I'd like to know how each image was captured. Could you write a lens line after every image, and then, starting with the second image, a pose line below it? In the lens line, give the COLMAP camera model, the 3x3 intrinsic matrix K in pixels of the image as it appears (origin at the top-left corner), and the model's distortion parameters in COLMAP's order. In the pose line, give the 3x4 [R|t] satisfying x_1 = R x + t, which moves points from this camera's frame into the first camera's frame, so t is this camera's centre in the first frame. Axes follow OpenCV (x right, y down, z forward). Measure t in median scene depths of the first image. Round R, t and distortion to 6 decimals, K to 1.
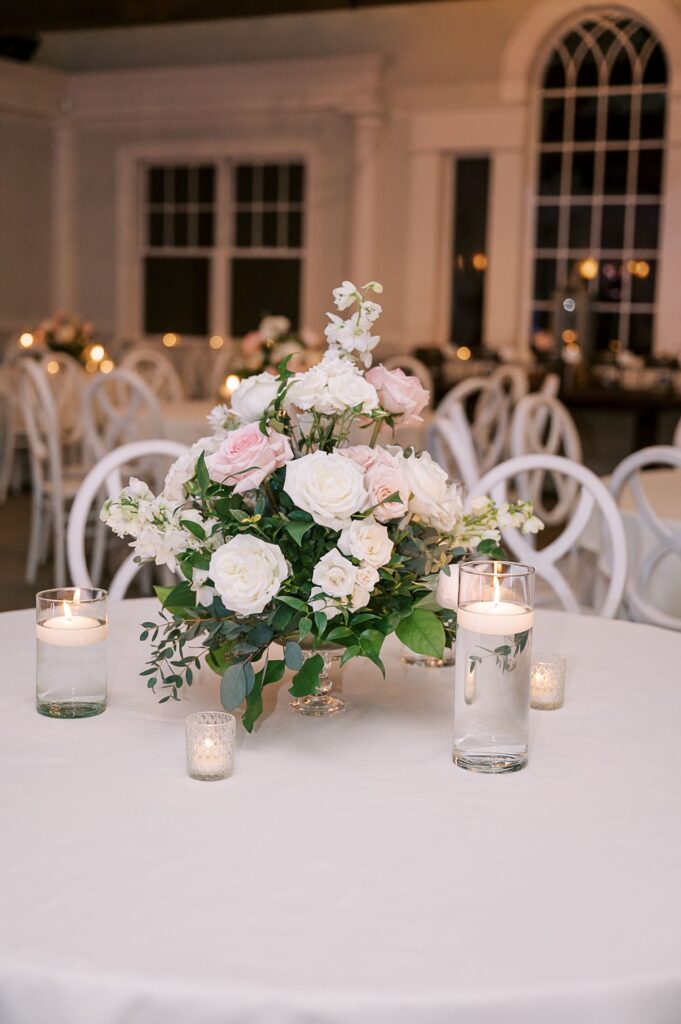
lens RADIAL K [[1476.0, 0, 342.5], [0, 1476.0, 513.9], [0, 0, 1]] dist [0.038077, 0.000000]
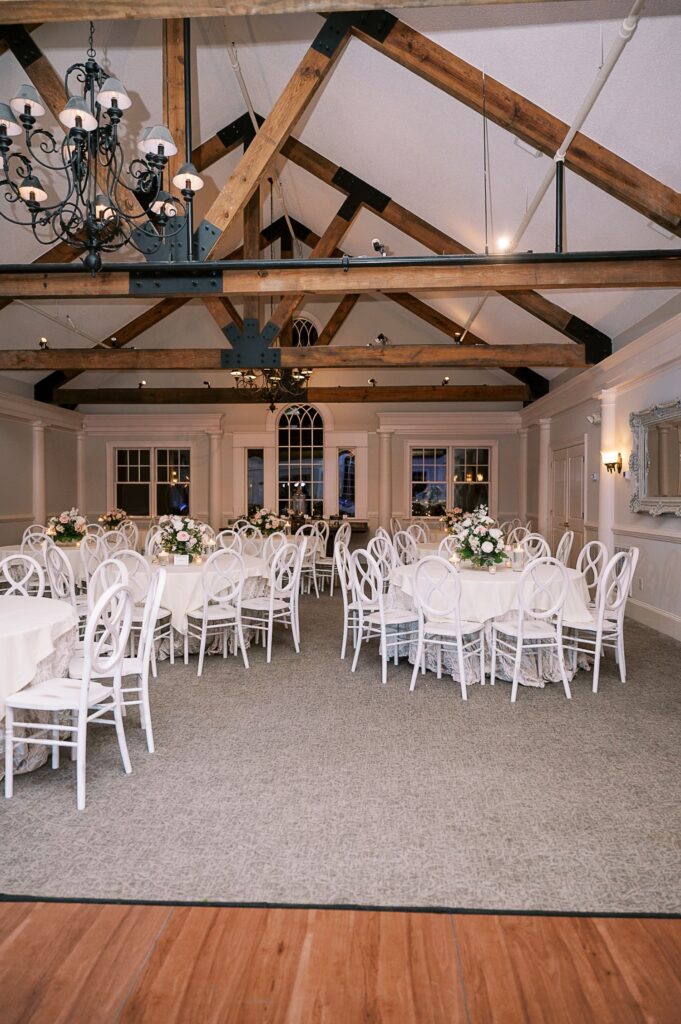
lens RADIAL K [[692.2, 0, 357.4], [0, 692.2, 506.7], [0, 0, 1]] dist [0.004095, -0.003631]
pose [[0.898599, -0.034288, 0.437429, -1.700009], [0.086543, 0.991208, -0.100087, 0.104131], [-0.430151, 0.127794, 0.893666, -1.398604]]
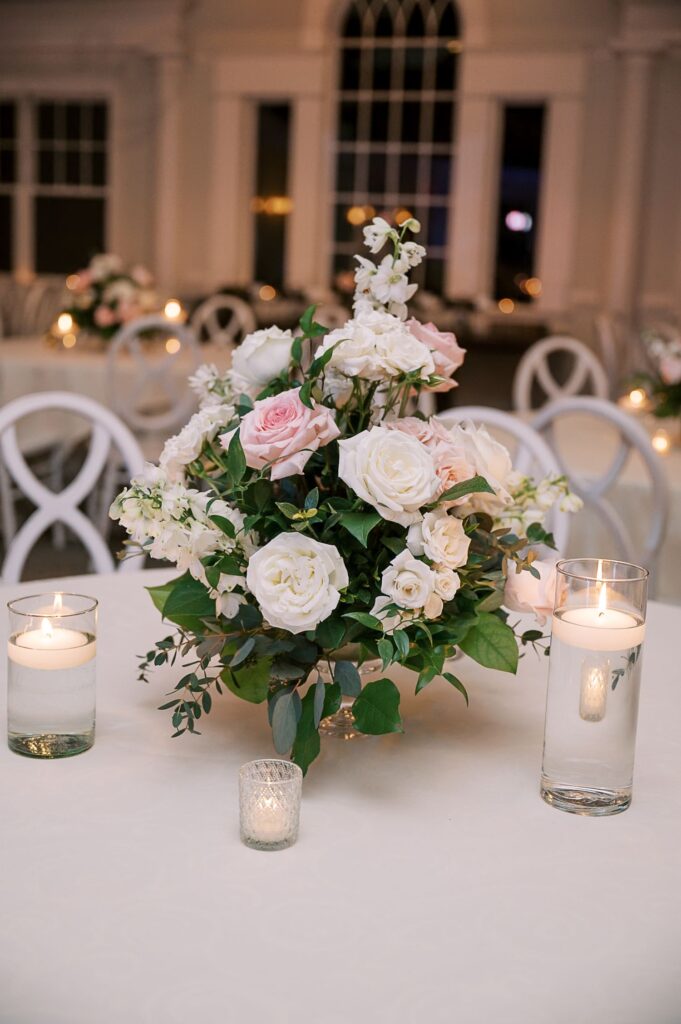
lens RADIAL K [[1353.1, 0, 341.5], [0, 1353.1, 503.9], [0, 0, 1]] dist [0.033382, 0.000000]
pose [[0.986398, -0.015331, 0.163657, -0.133181], [0.007517, 0.998807, 0.048256, -0.030889], [-0.164201, -0.046369, 0.985336, 0.225210]]
